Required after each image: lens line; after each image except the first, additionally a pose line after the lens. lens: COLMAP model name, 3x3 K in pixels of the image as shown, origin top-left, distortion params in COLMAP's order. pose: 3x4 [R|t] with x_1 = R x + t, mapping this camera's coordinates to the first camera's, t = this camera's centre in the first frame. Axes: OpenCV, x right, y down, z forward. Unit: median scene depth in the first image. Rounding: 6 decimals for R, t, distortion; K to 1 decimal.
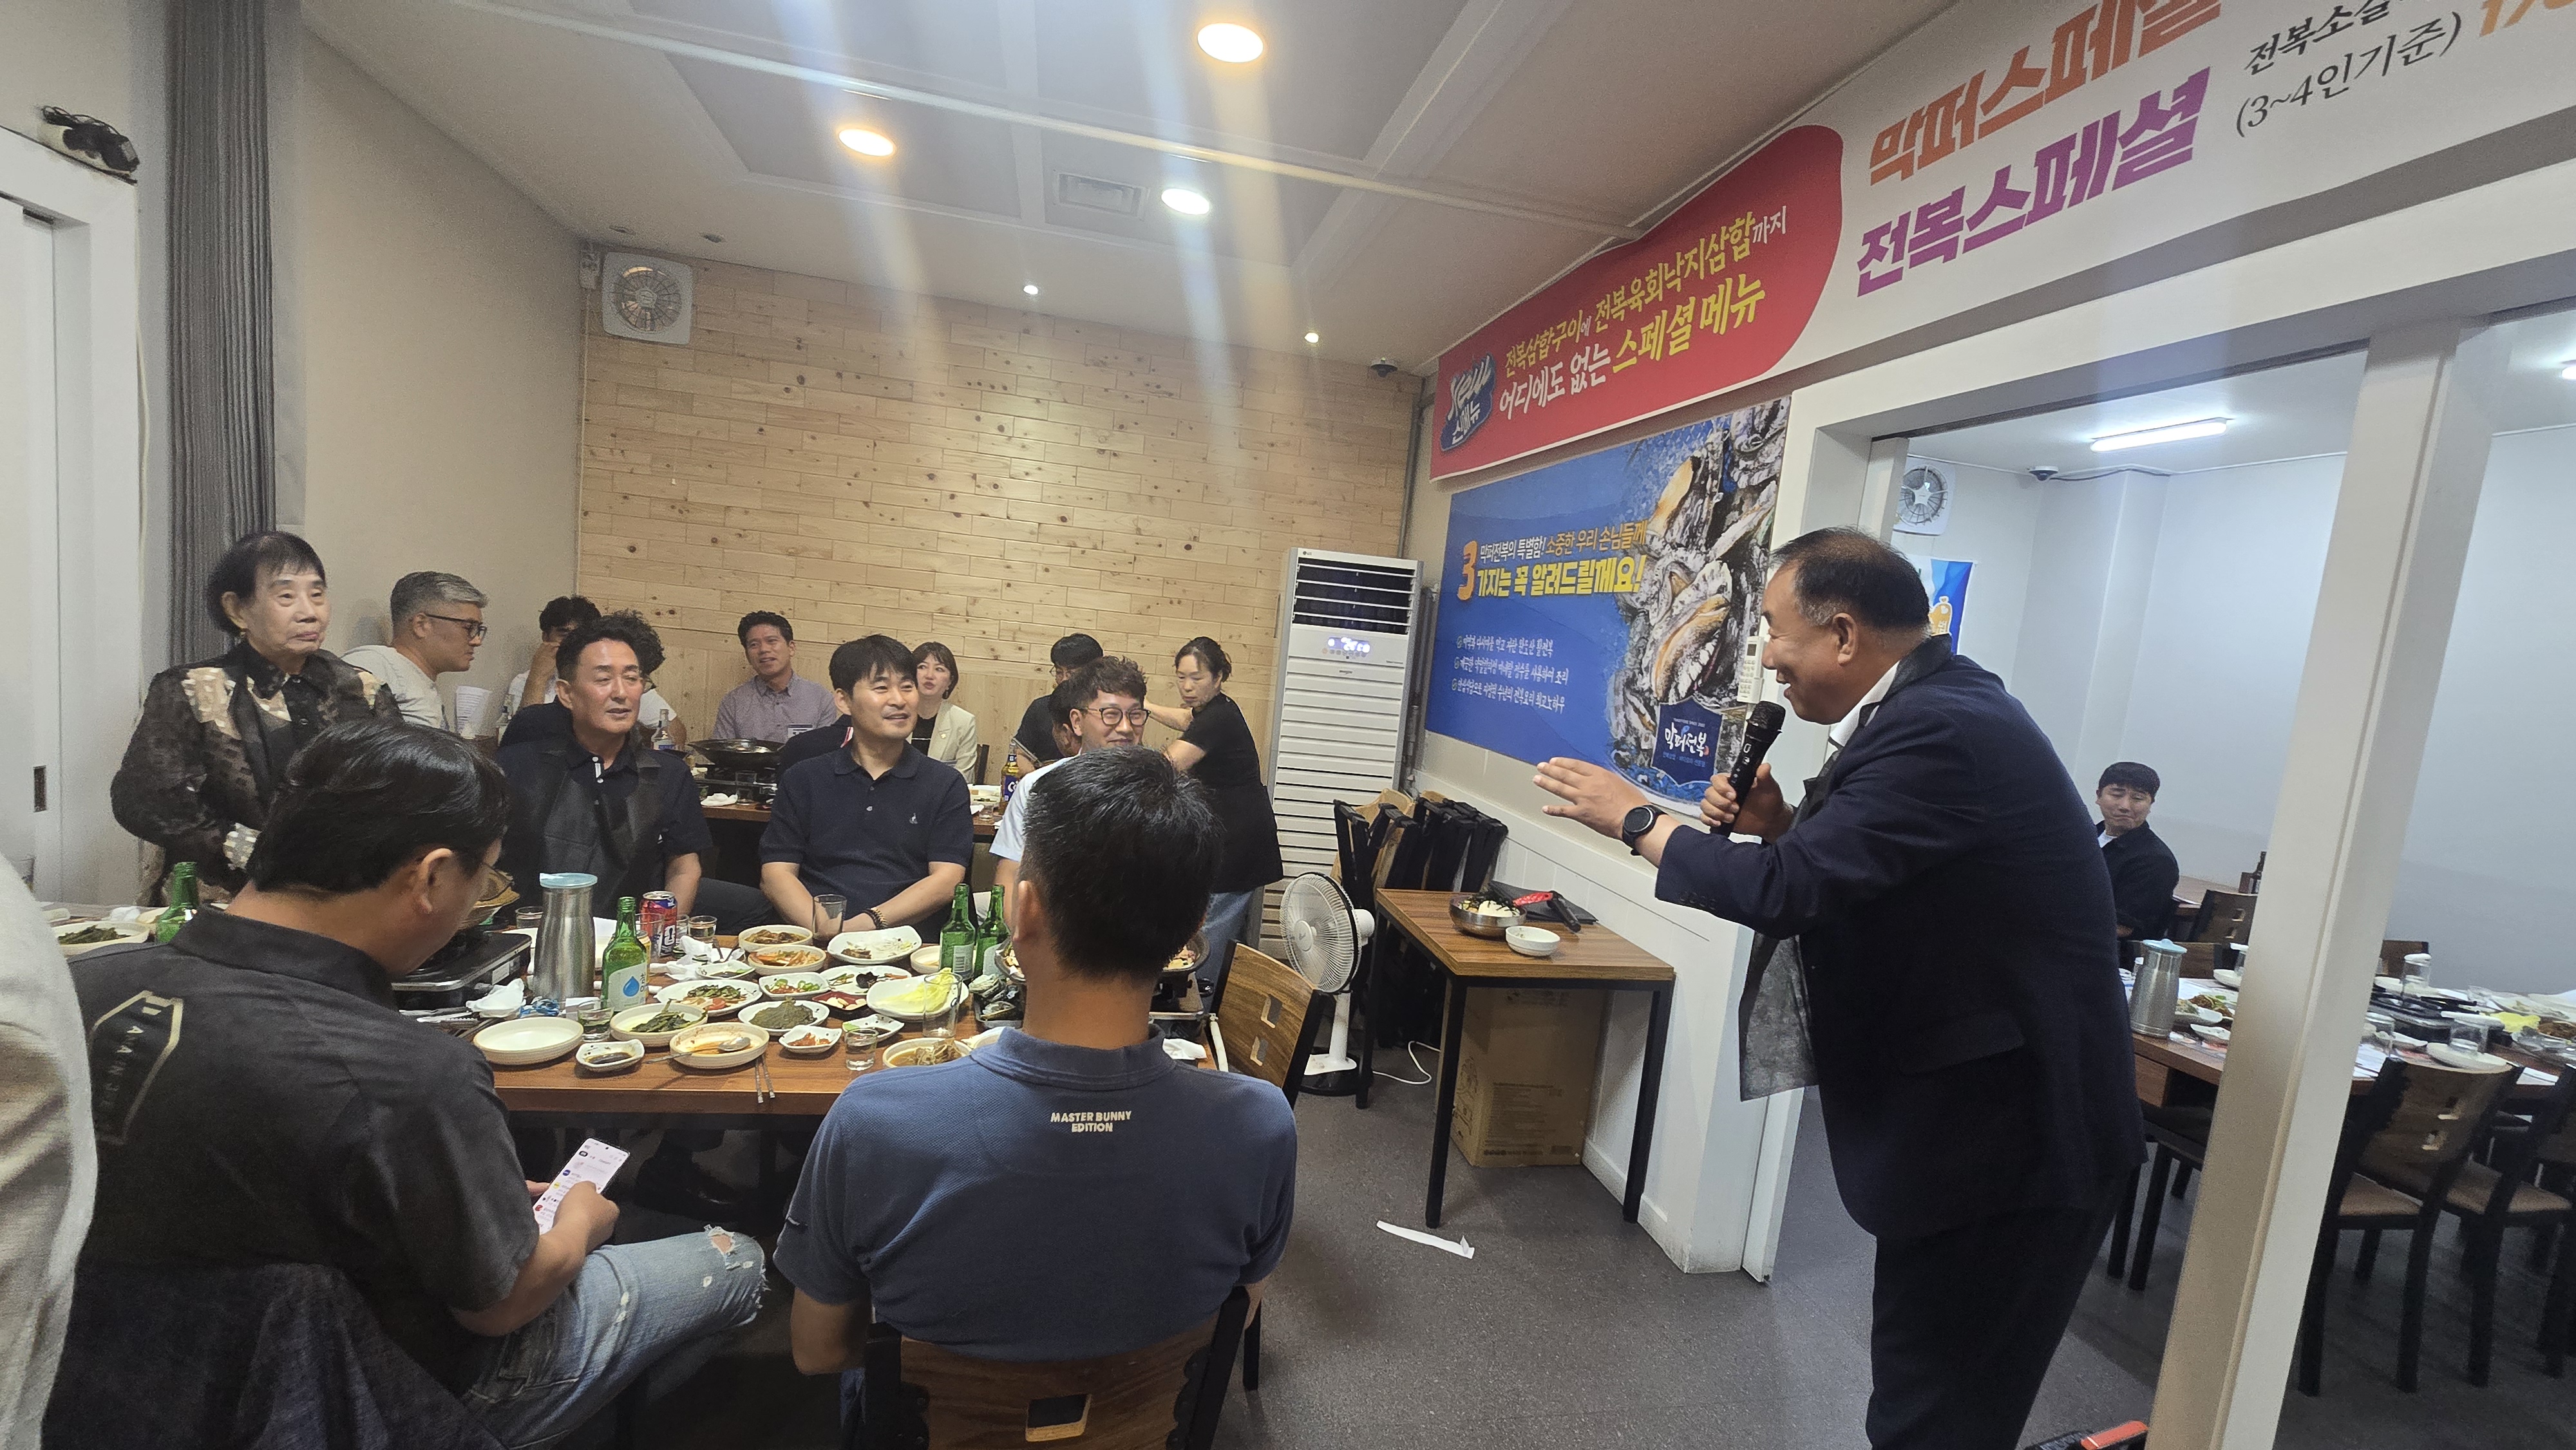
lens RADIAL K [[1060.4, 0, 1278.6], [0, 1060.4, 735.6], [0, 0, 1]] dist [-0.001842, 0.000650]
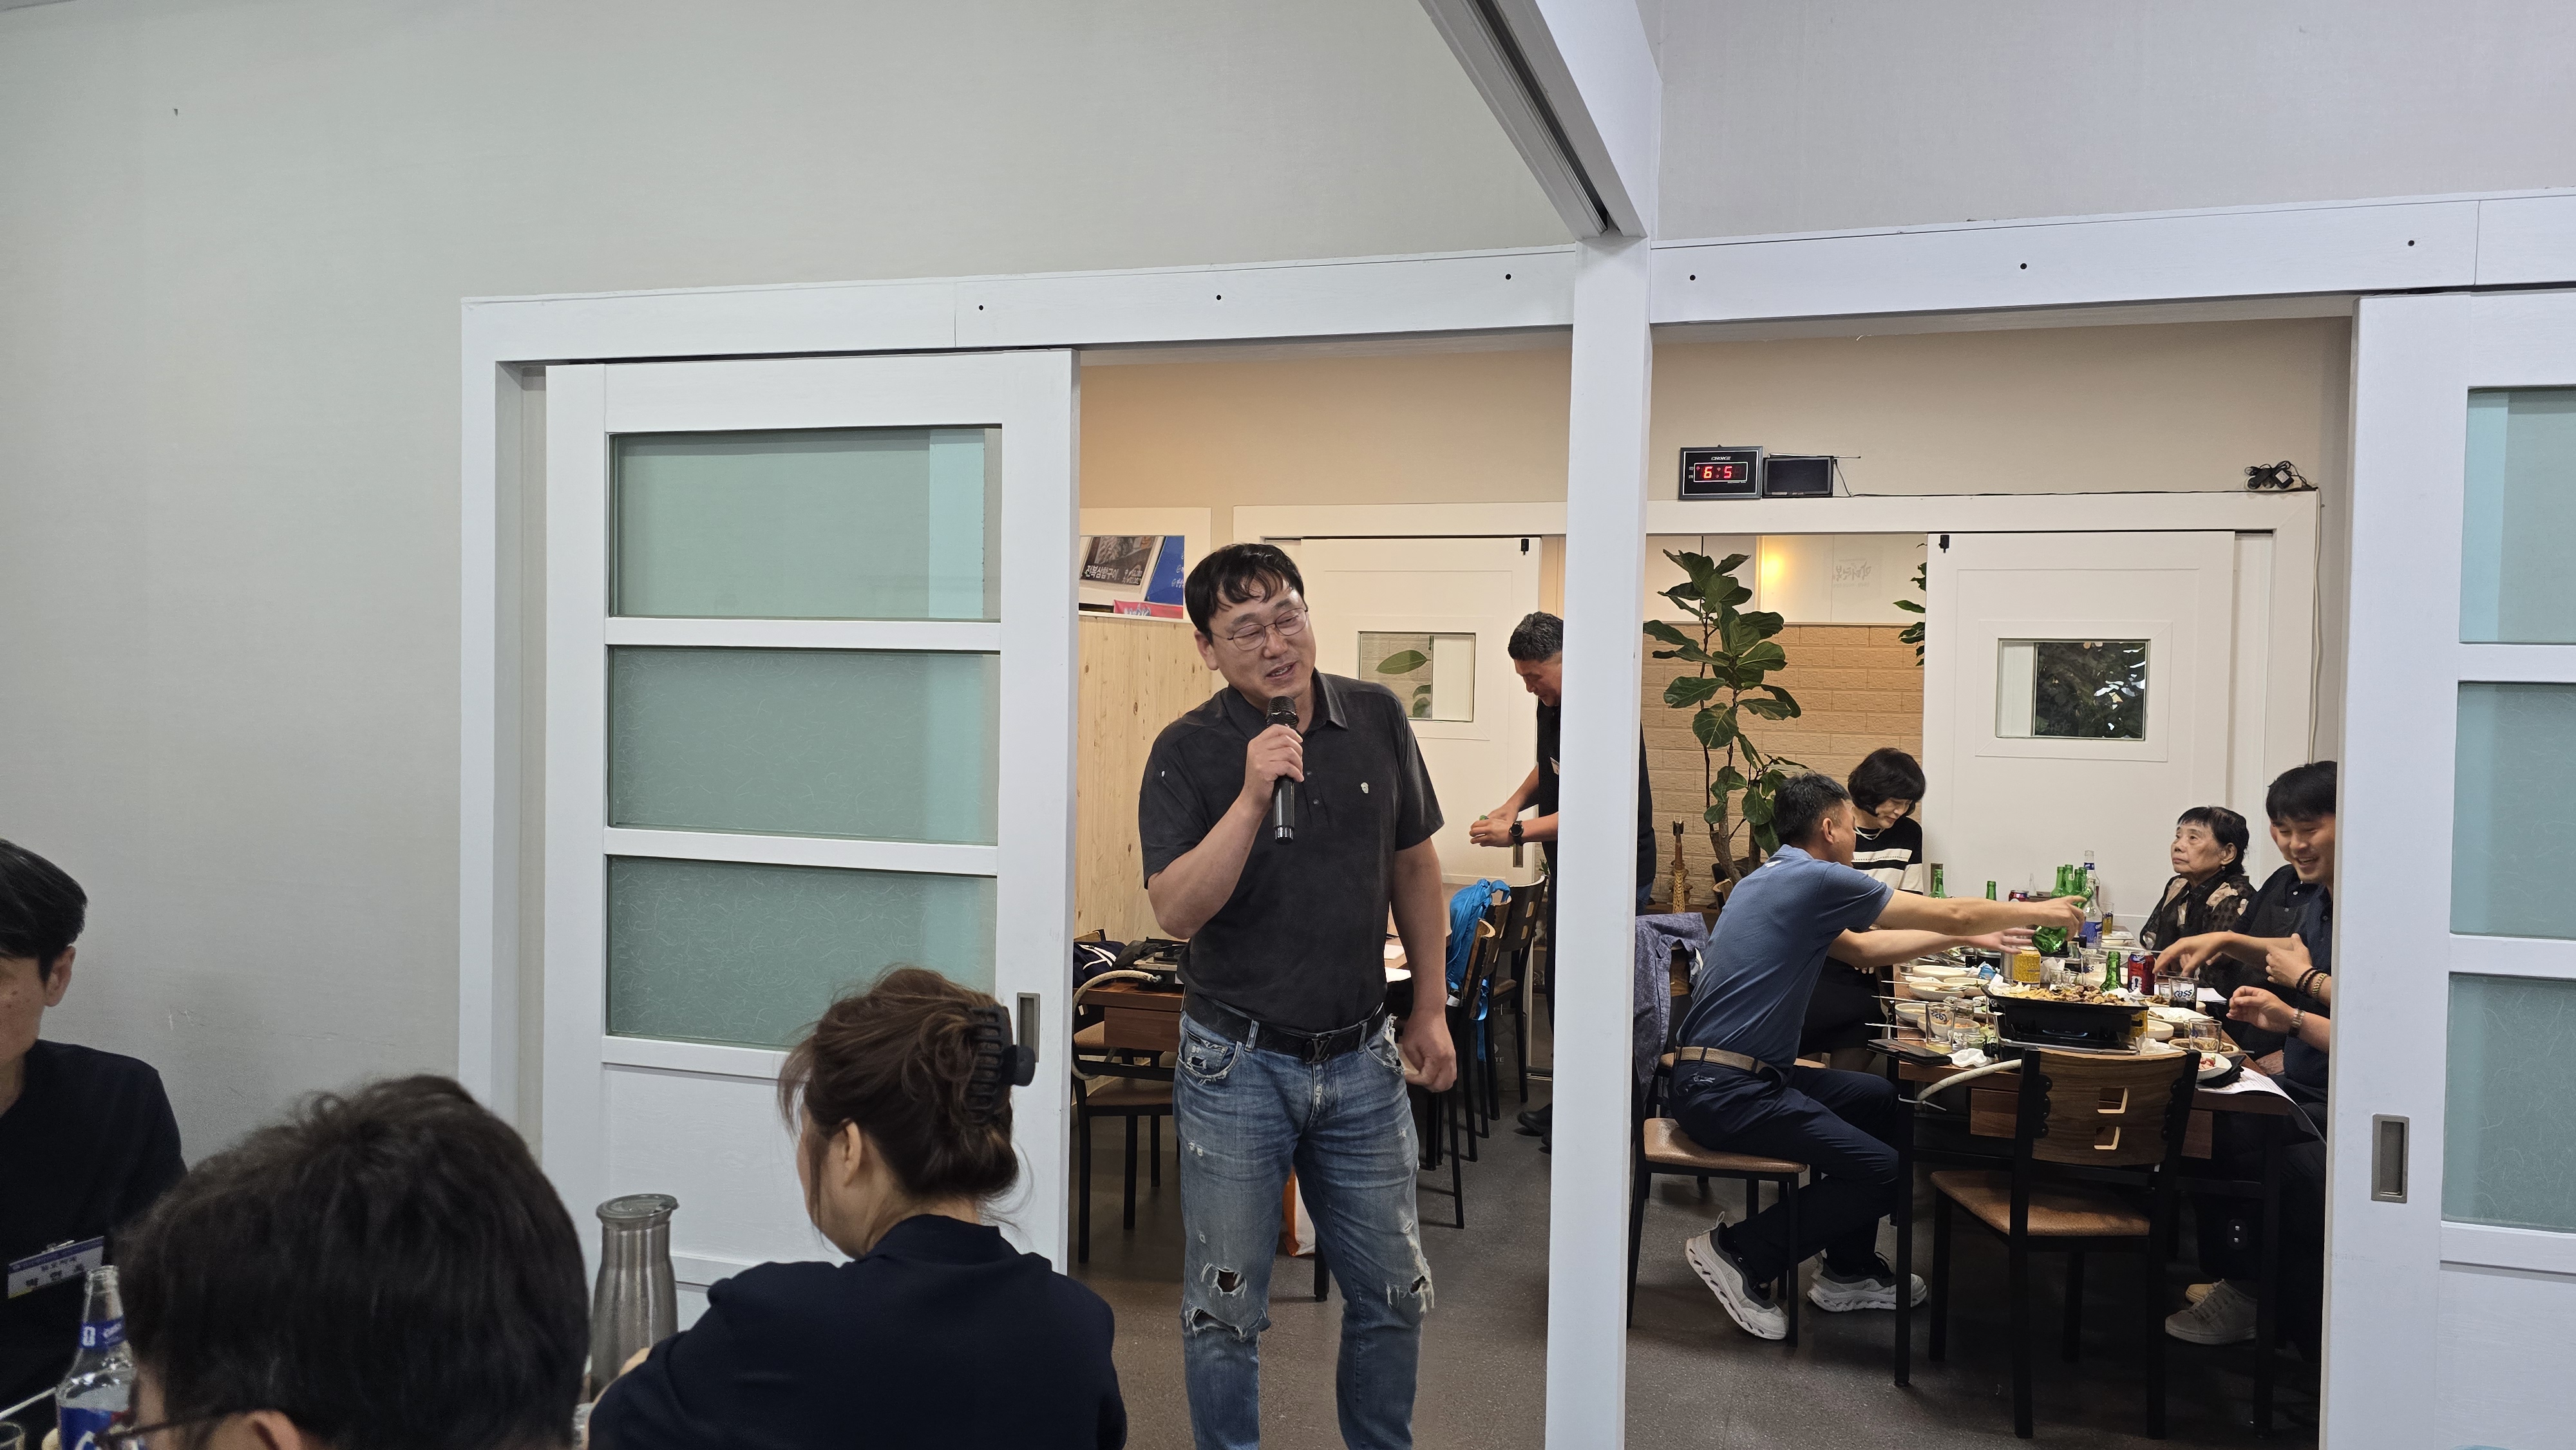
lens RADIAL K [[1741.4, 0, 1304.9], [0, 1741.4, 713.8], [0, 0, 1]] dist [0.064864, -0.060325]
pose [[-0.453836, -0.091255, -0.886400, 0.807262], [-0.154171, 0.987782, -0.022757, 0.025843], [0.877647, 0.126329, -0.462360, 0.454929]]
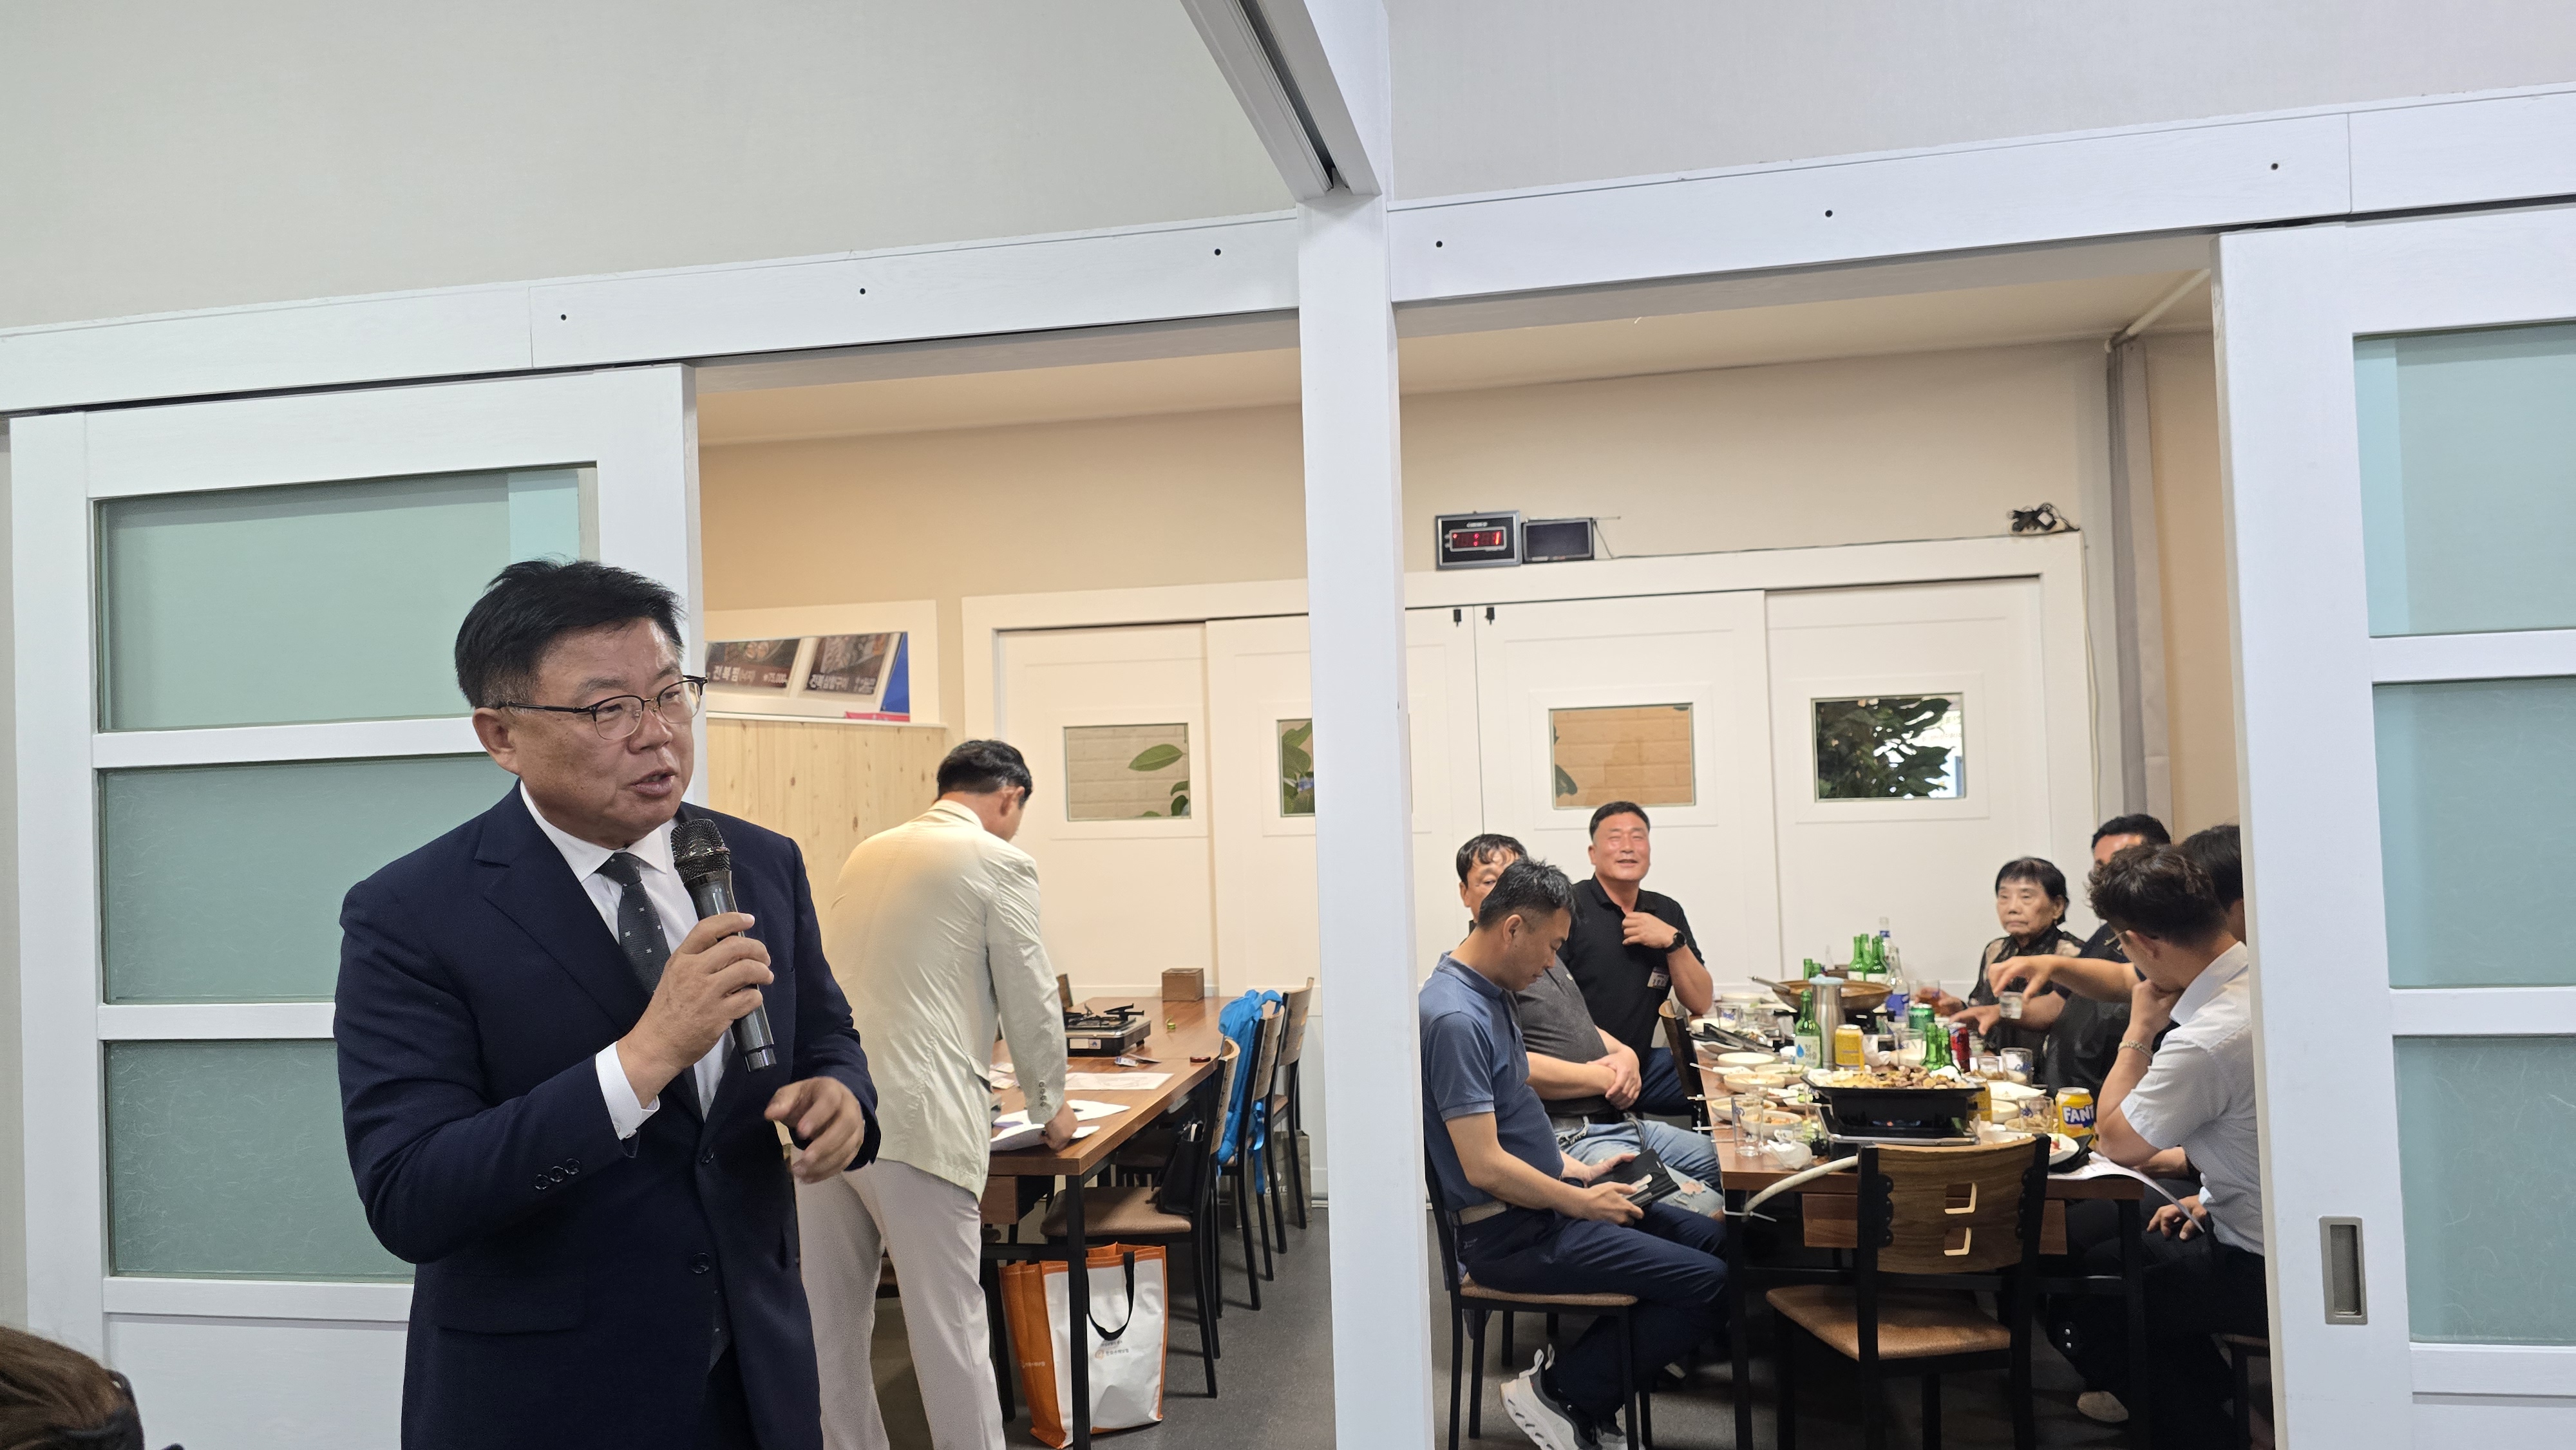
lens RADIAL K [[1741.4, 0, 1265.4], [0, 1741.4, 723.5], [0, 0, 1]] dist [0.064864, -0.060325]
pose [[-0.362380, -0.122032, -0.924007, 0.701369], [-0.095603, 0.991029, -0.093389, 0.028103], [0.927114, 0.054496, -0.370796, 0.424341]]
